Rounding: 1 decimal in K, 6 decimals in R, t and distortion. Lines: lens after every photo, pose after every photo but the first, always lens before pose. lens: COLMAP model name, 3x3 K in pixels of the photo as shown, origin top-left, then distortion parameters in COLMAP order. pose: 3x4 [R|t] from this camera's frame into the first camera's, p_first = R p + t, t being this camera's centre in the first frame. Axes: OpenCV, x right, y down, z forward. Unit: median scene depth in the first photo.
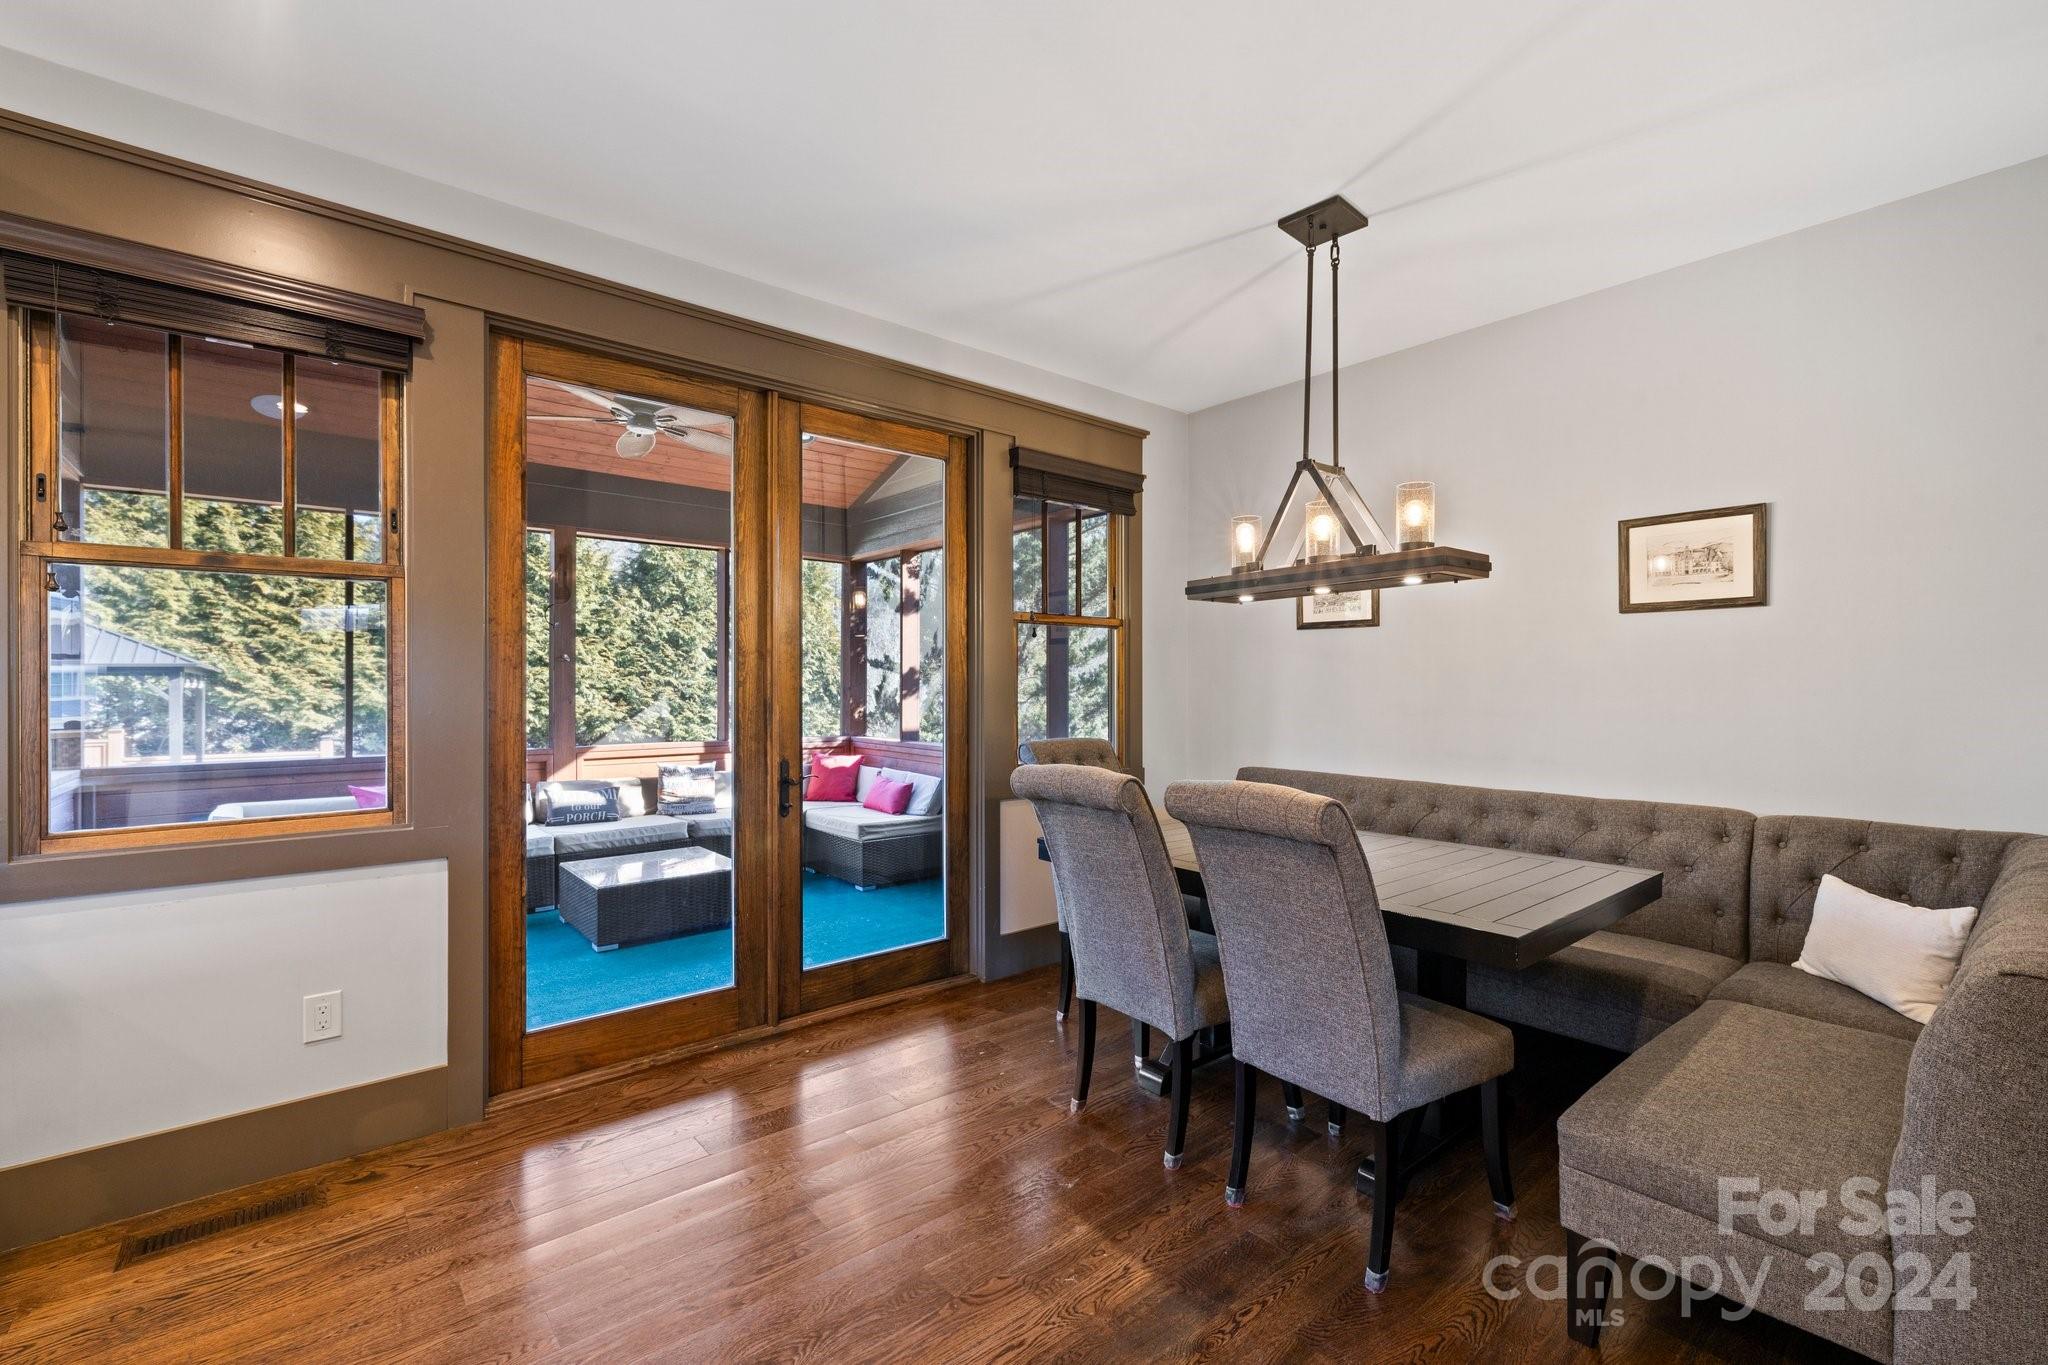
lens RADIAL K [[866.8, 0, 1021.7], [0, 866.8, 681.6], [0, 0, 1]] dist [0.001490, 0.000545]
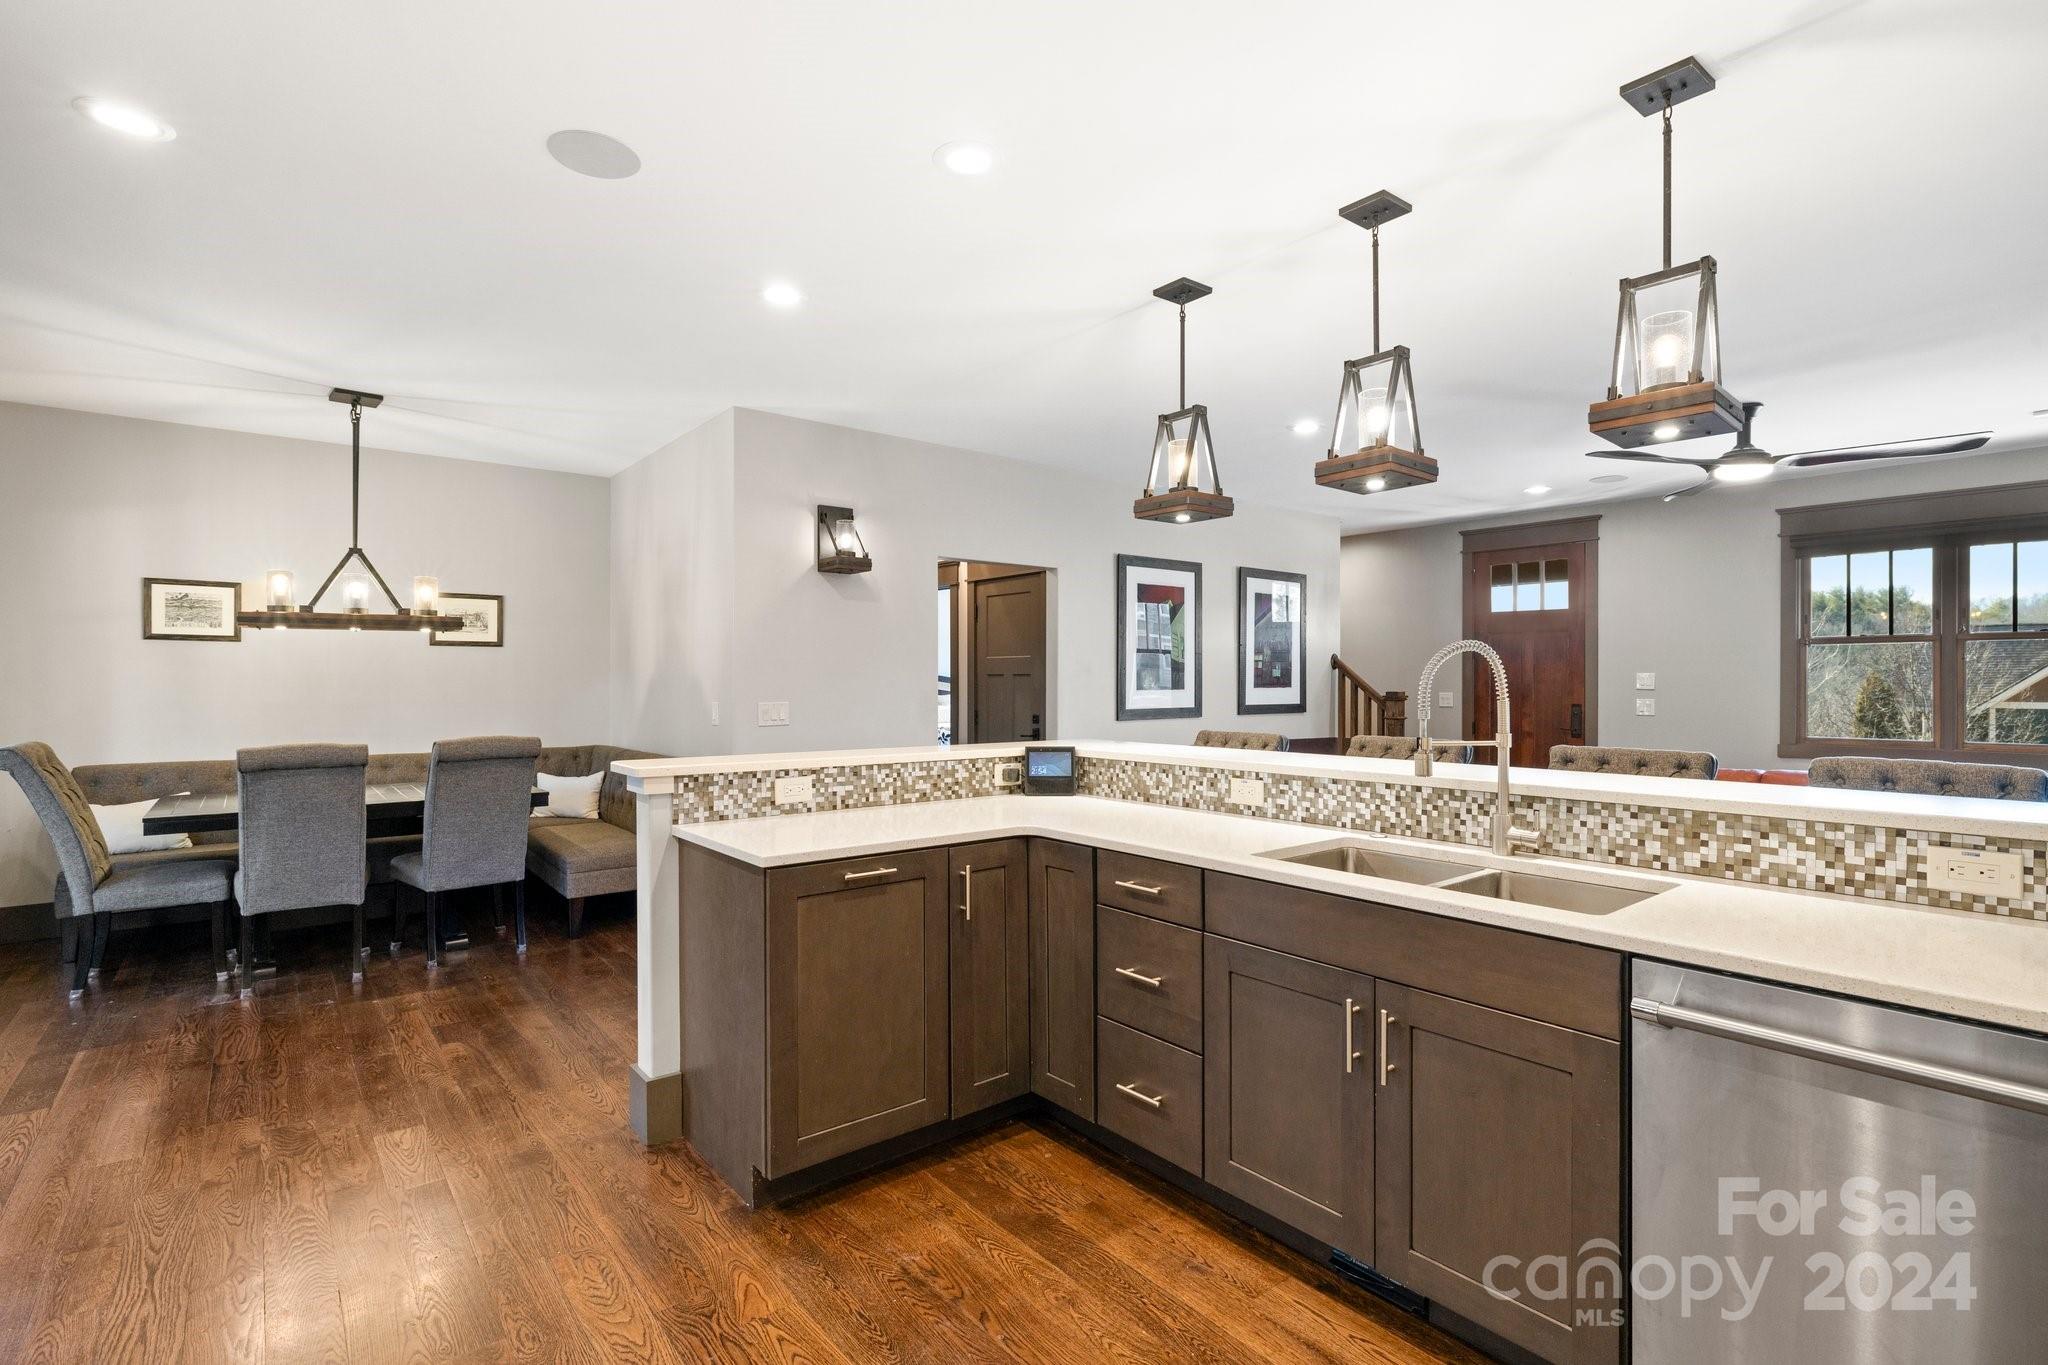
lens RADIAL K [[957.9, 0, 1021.3], [0, 957.9, 682.2], [0, 0, 1]] dist [-0.004459, -0.001117]
pose [[0.029116, -0.001929, 0.999574, -0.521995], [-0.003593, 0.999991, 0.002034, -0.005953], [-0.999570, -0.003651, 0.029109, -0.103872]]
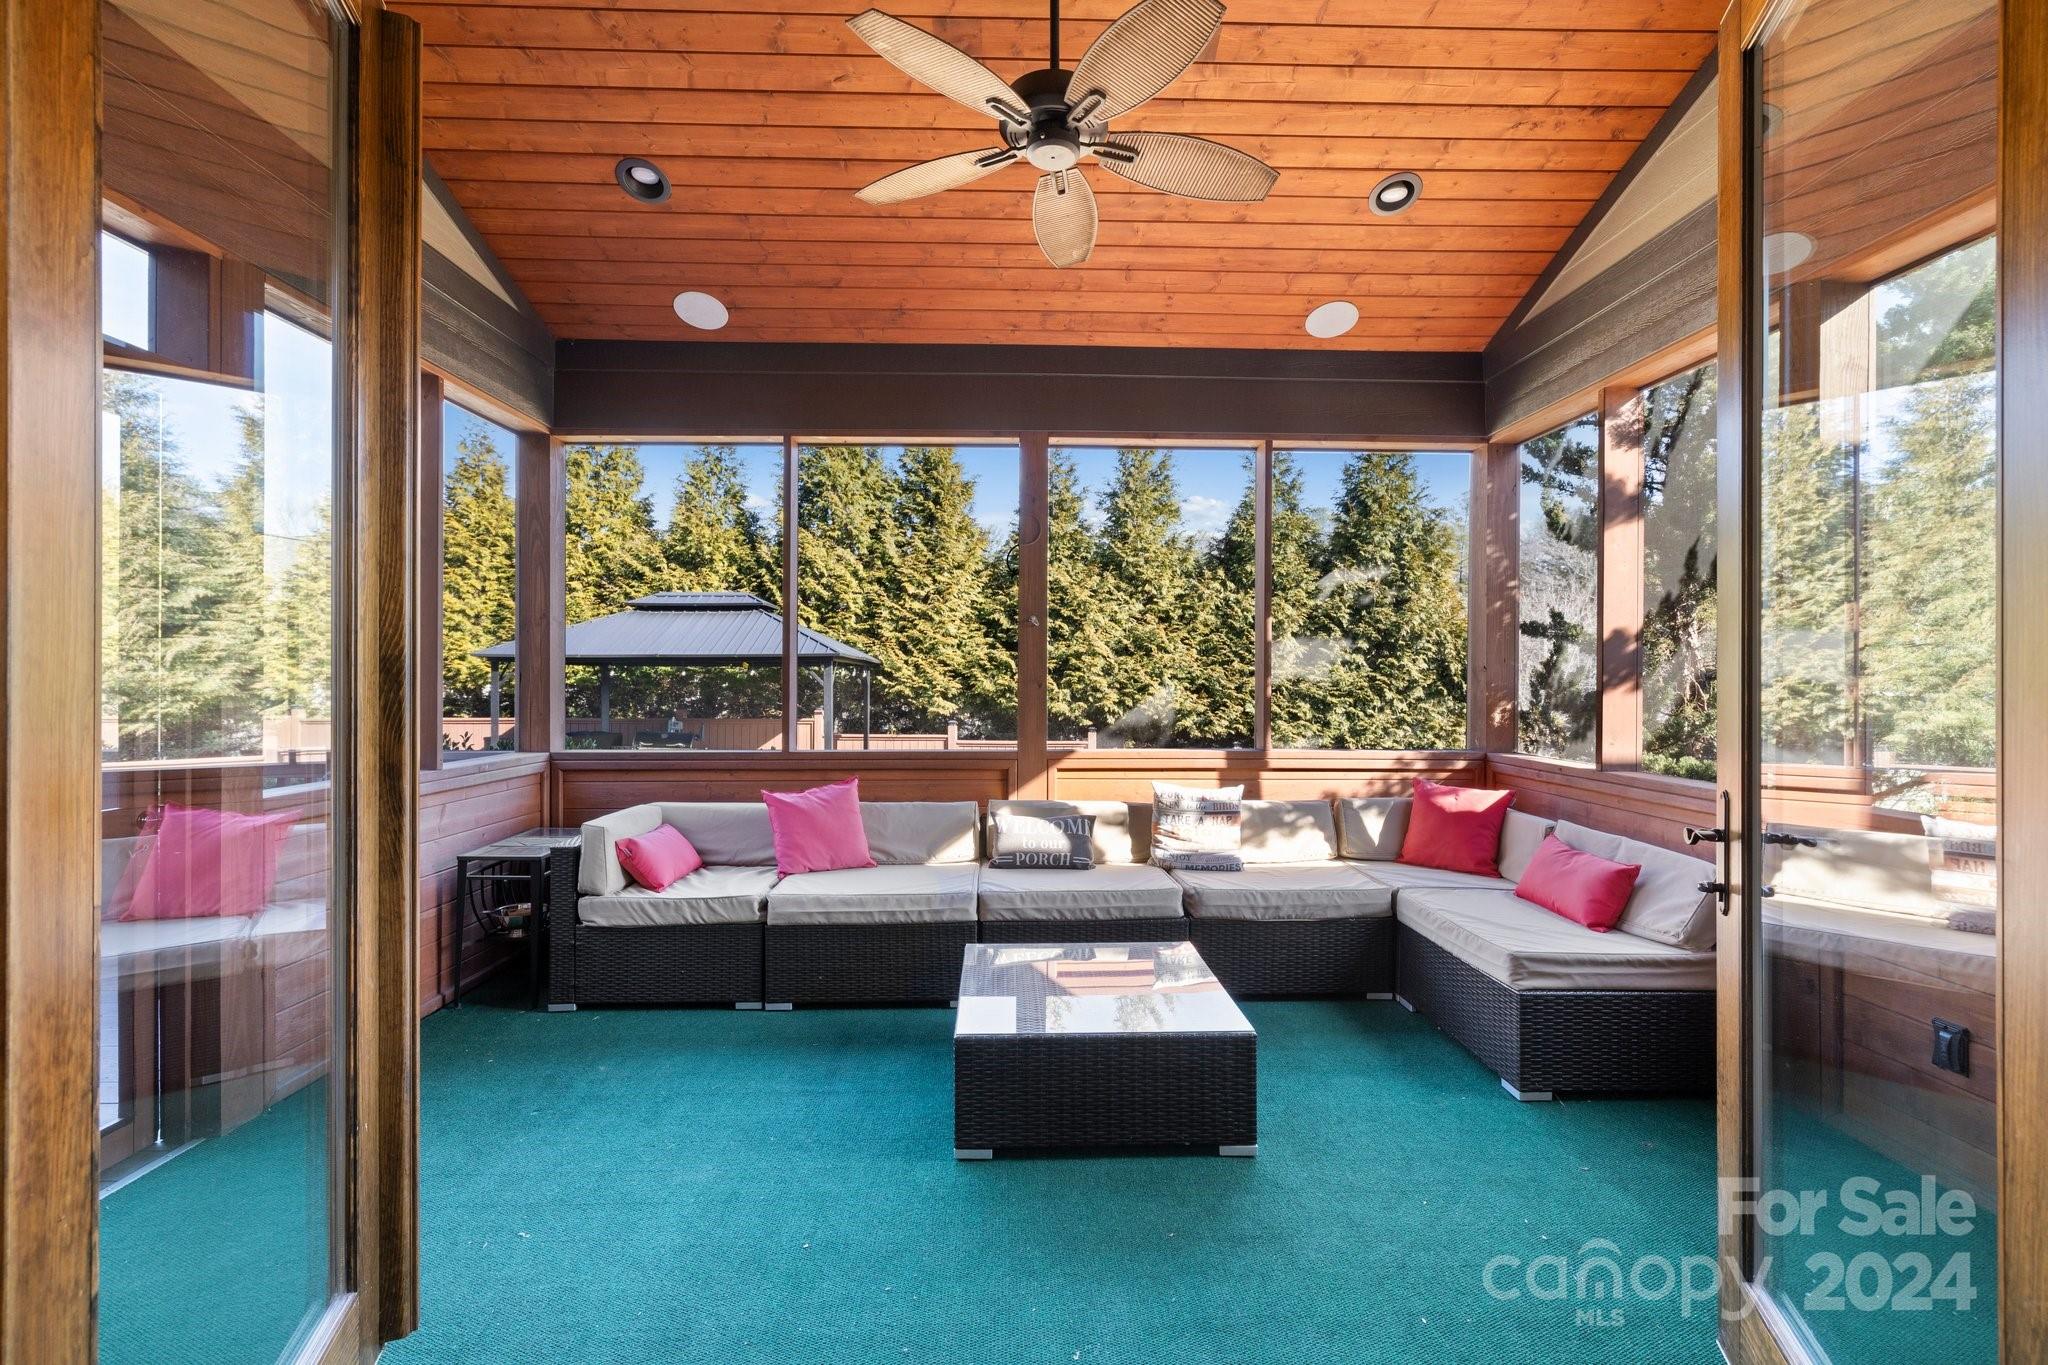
lens RADIAL K [[866.8, 0, 1029.7], [0, 866.8, 688.9], [0, 0, 1]] dist [0.001490, 0.000545]
pose [[0.782282, 0.008722, -0.622863, -0.079640], [-0.000790, 0.999915, 0.013010, 0.014083], [0.622923, -0.009685, 0.782223, 0.374966]]
